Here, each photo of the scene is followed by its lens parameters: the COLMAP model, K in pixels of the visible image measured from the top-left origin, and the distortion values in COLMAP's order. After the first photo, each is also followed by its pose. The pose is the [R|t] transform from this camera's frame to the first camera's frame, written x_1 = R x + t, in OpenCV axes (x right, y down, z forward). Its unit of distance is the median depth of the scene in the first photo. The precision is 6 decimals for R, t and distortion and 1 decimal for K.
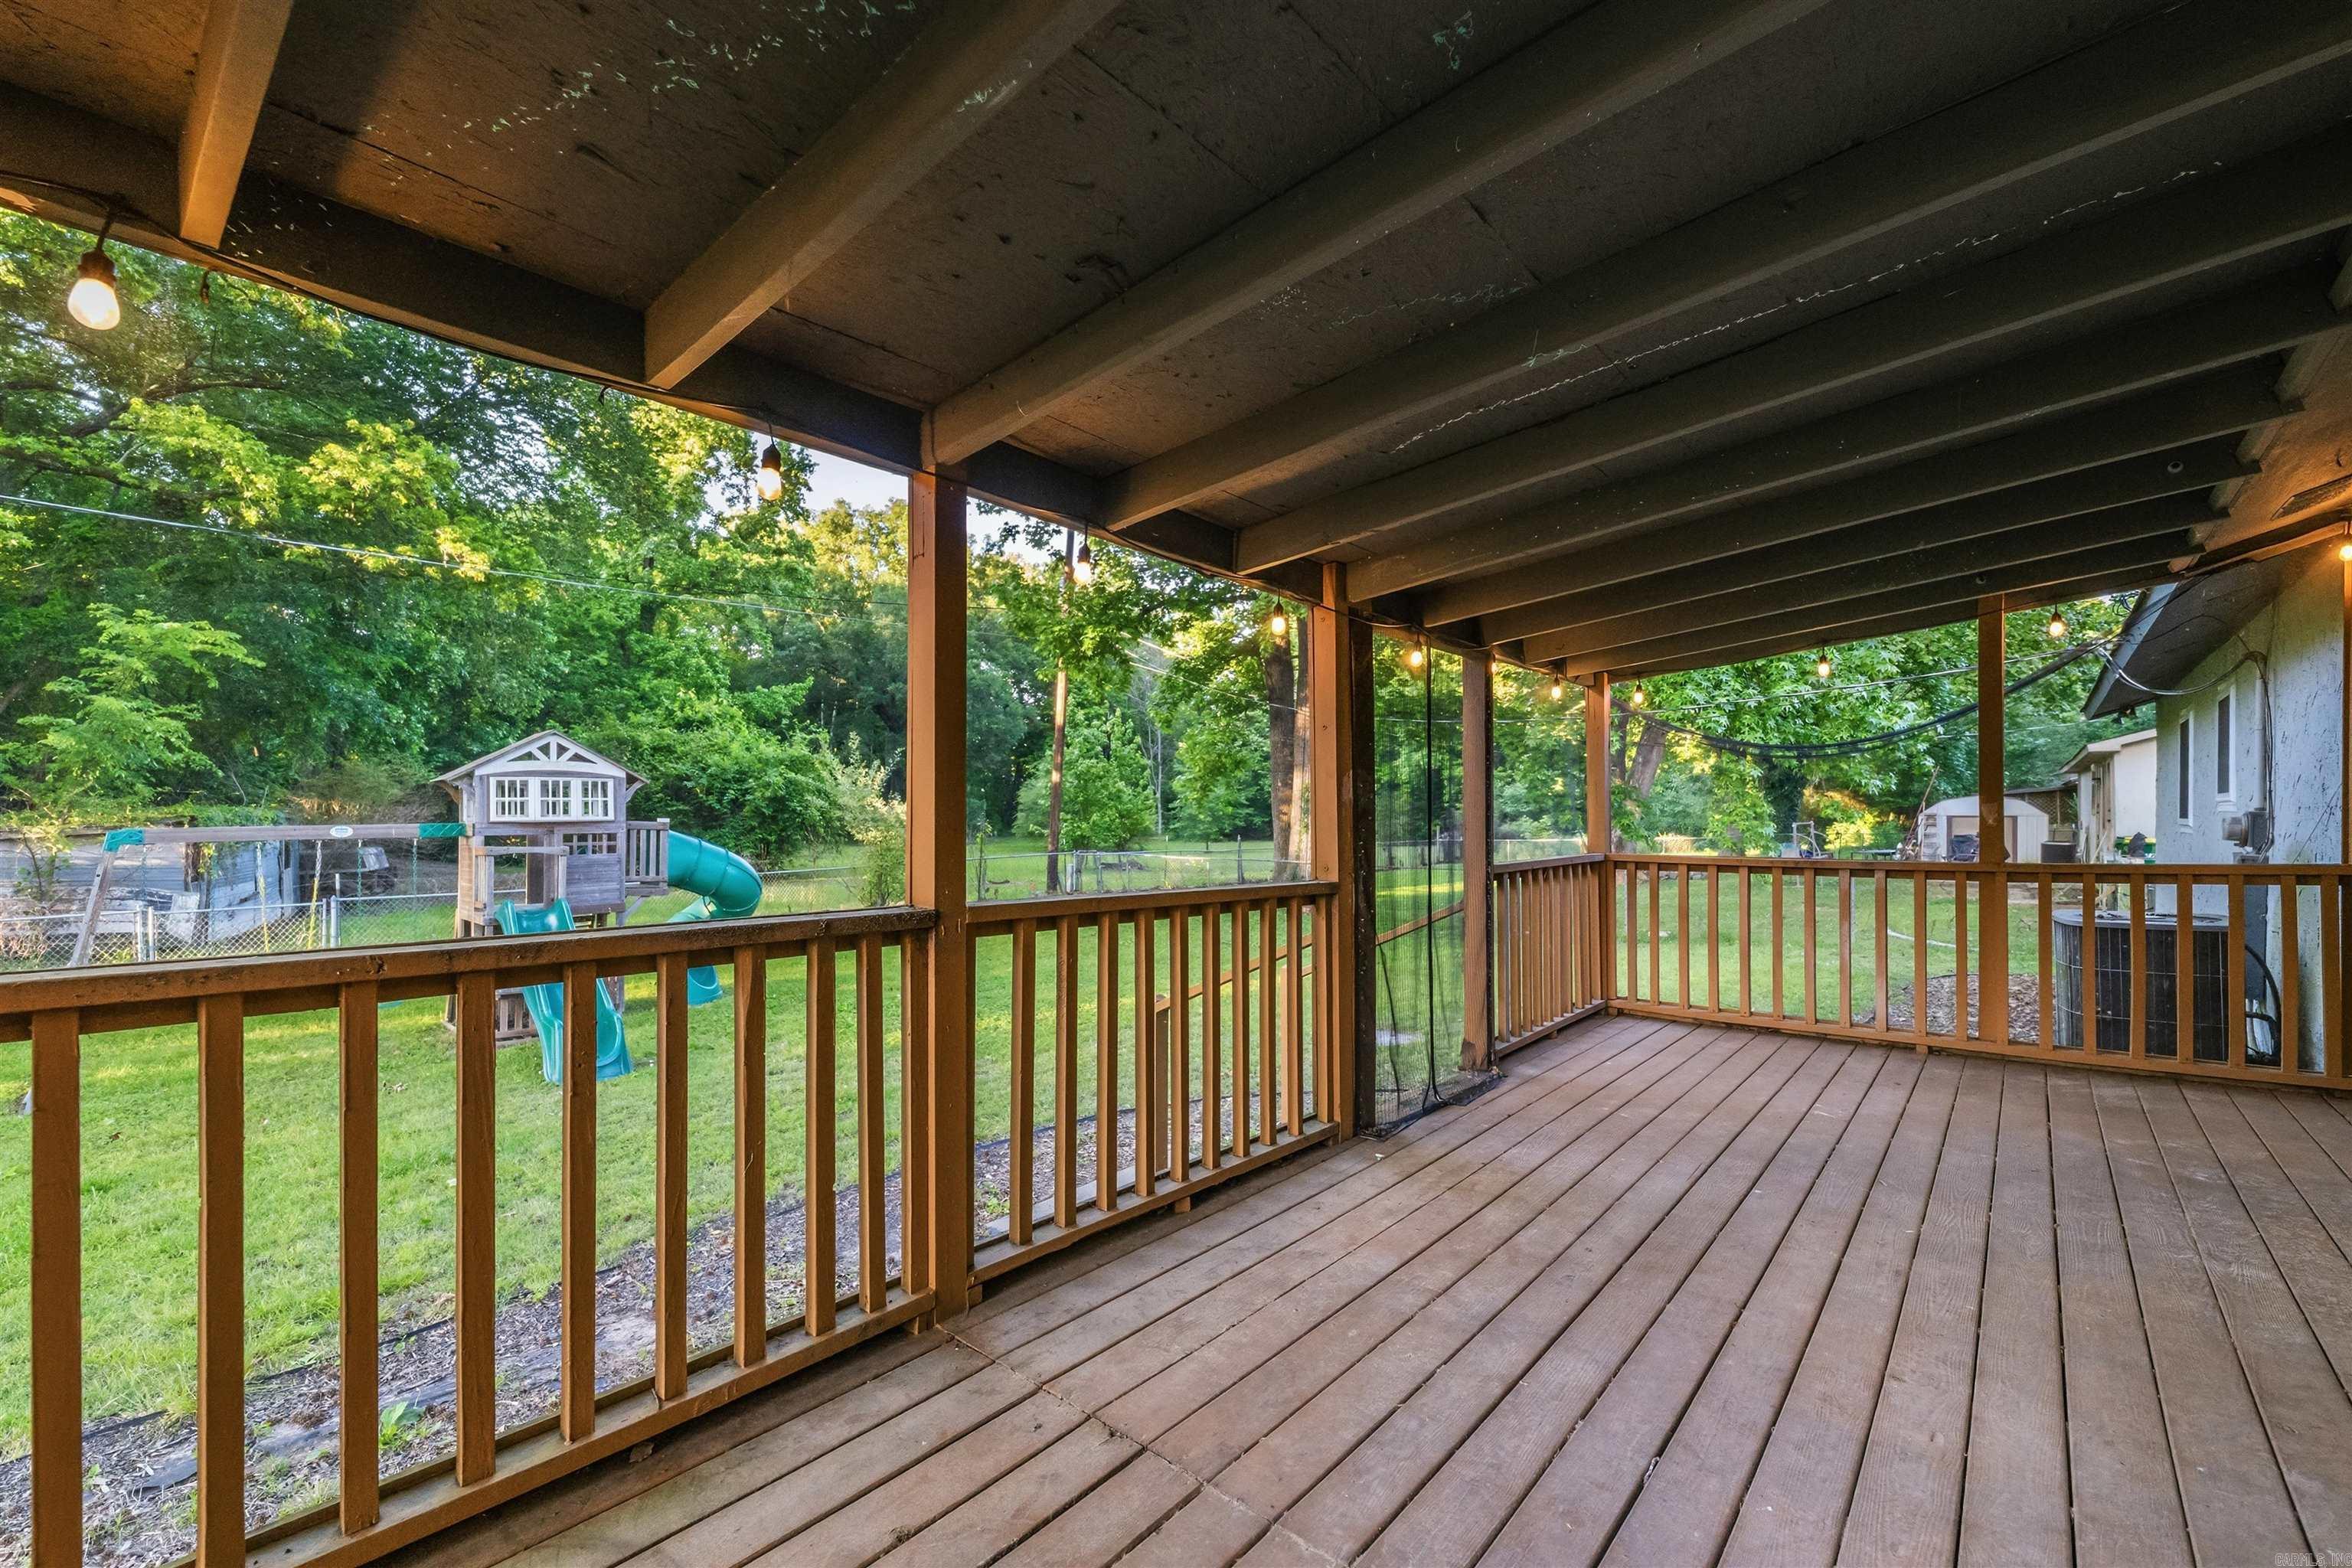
lens RADIAL K [[950.5, 0, 1276.8], [0, 950.5, 793.4], [0, 0, 1]] dist [-0.000020, 0.000026]
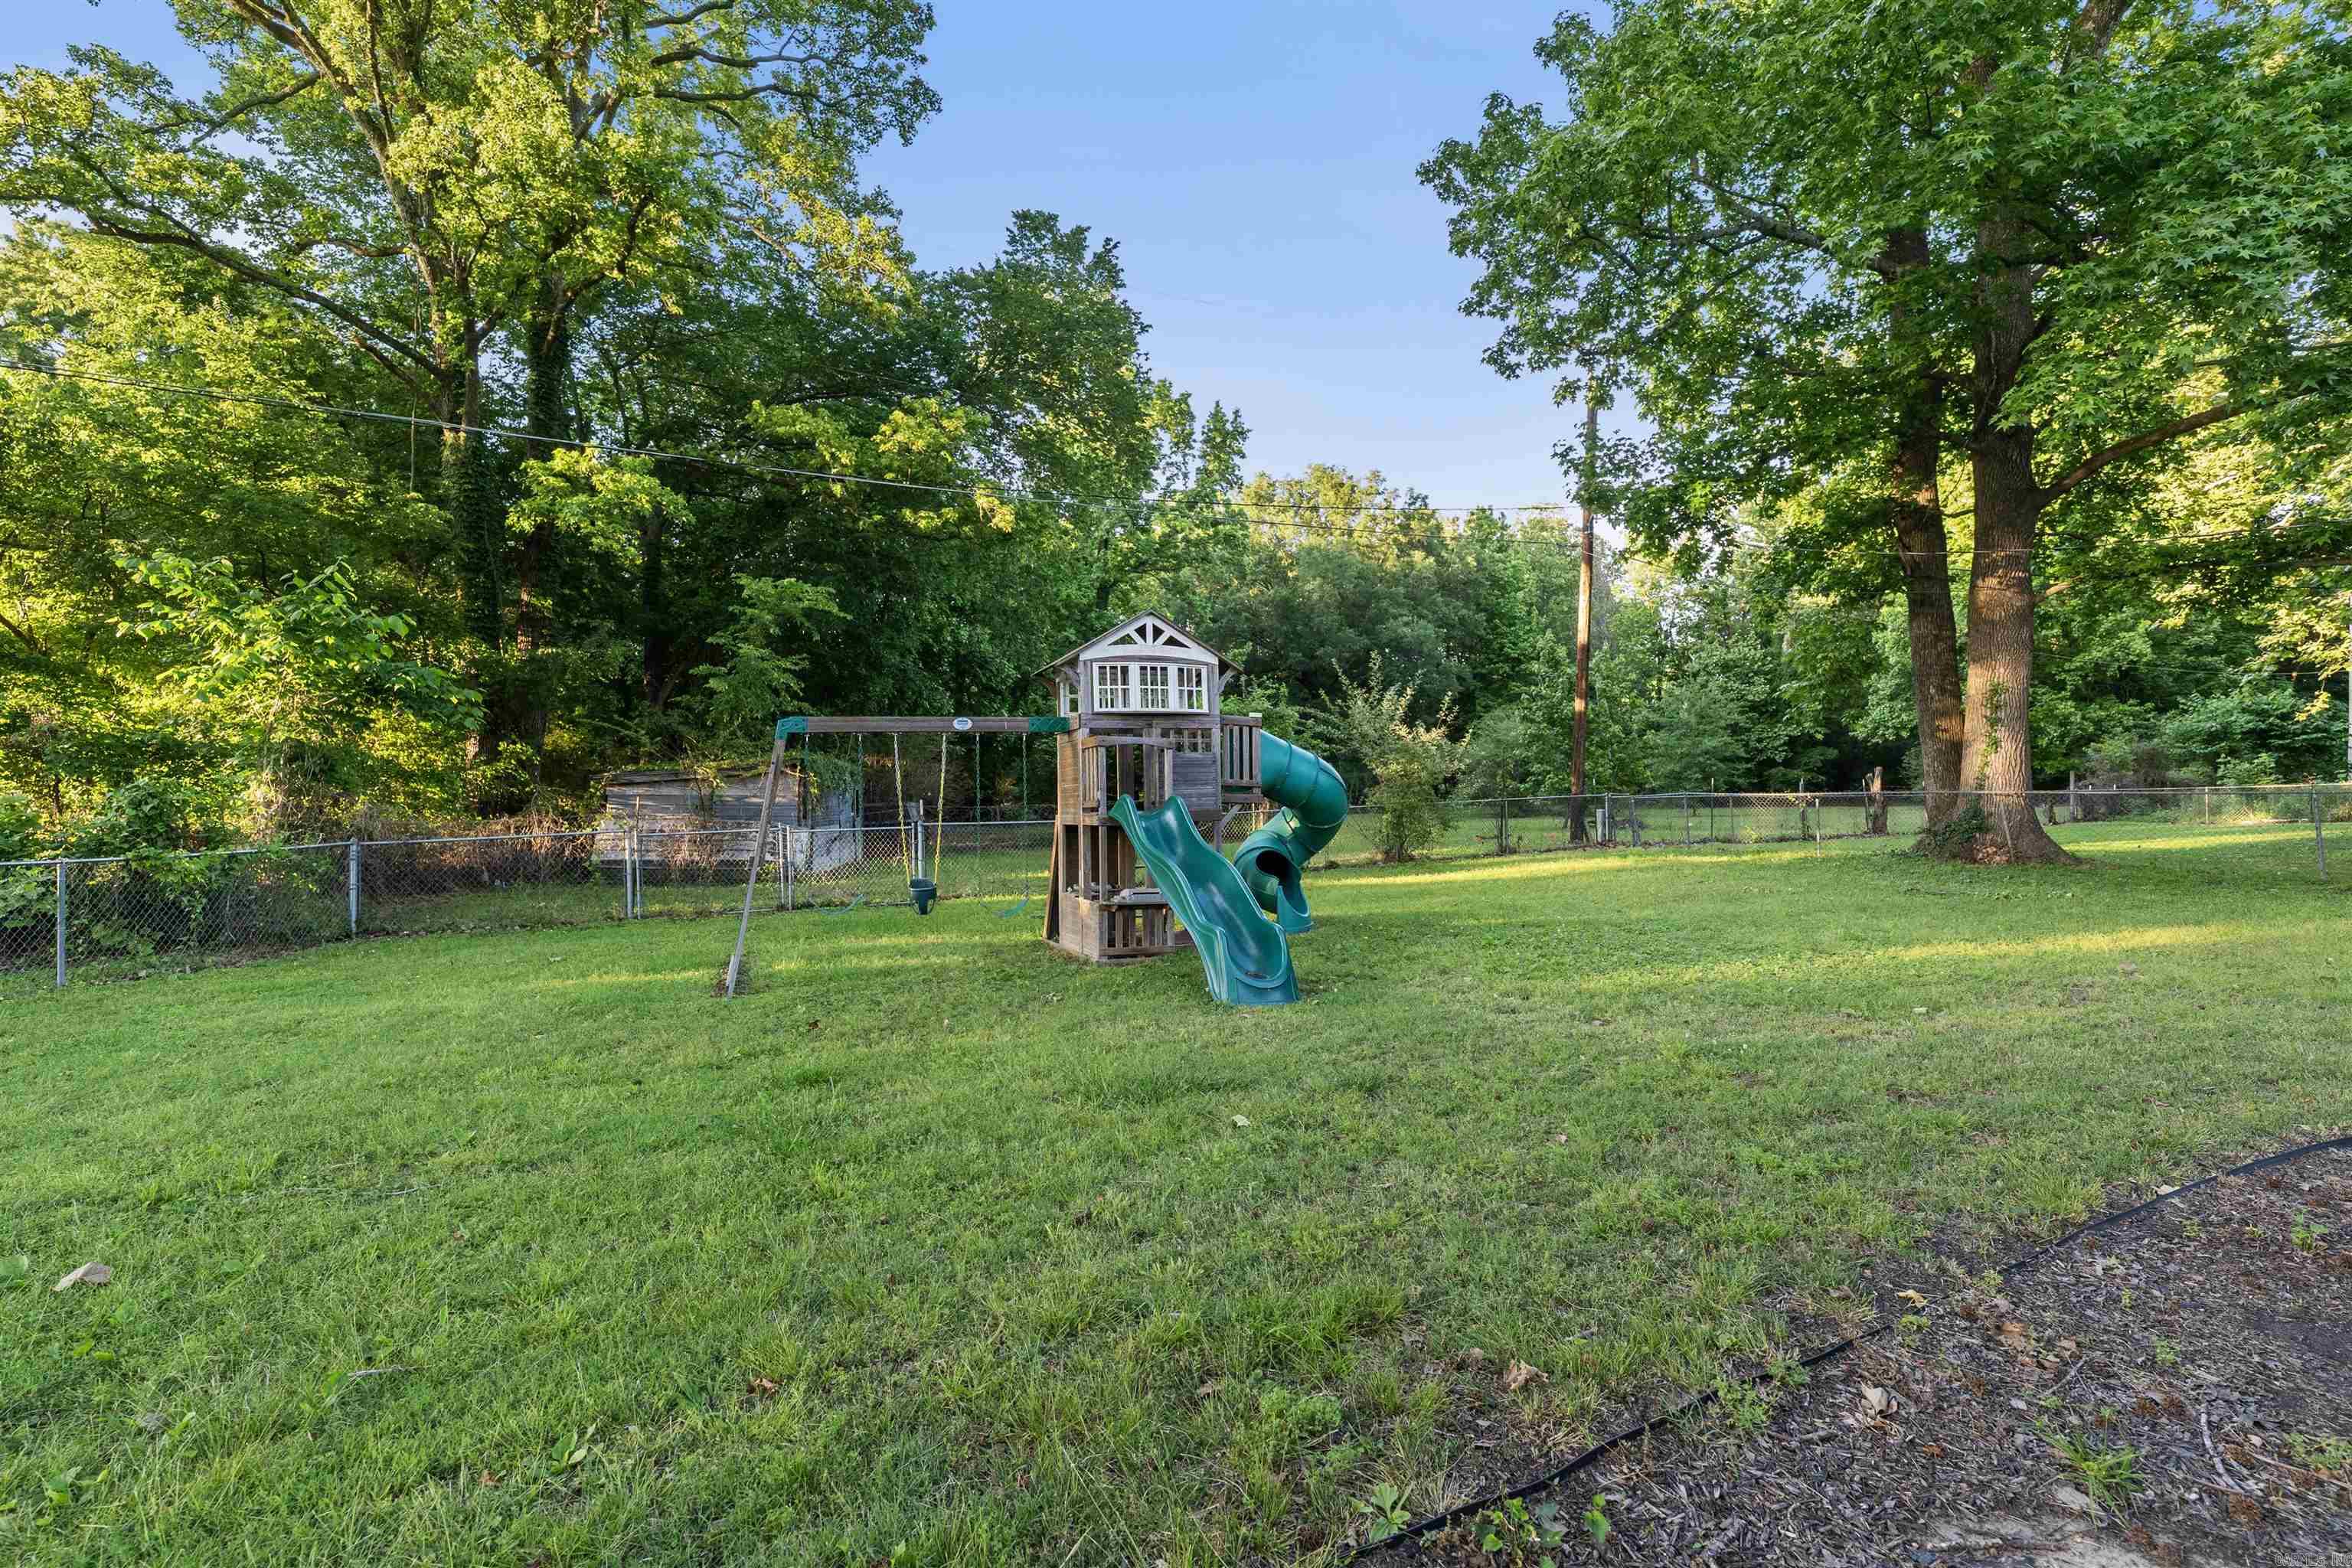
lens RADIAL K [[950.5, 0, 1276.8], [0, 950.5, 793.4], [0, 0, 1]] dist [-0.000020, 0.000026]
pose [[0.939282, -0.007243, -0.343071, -0.226687], [0.007372, 0.999972, -0.000929, 0.067219], [0.343068, -0.001656, 0.939309, 0.140264]]
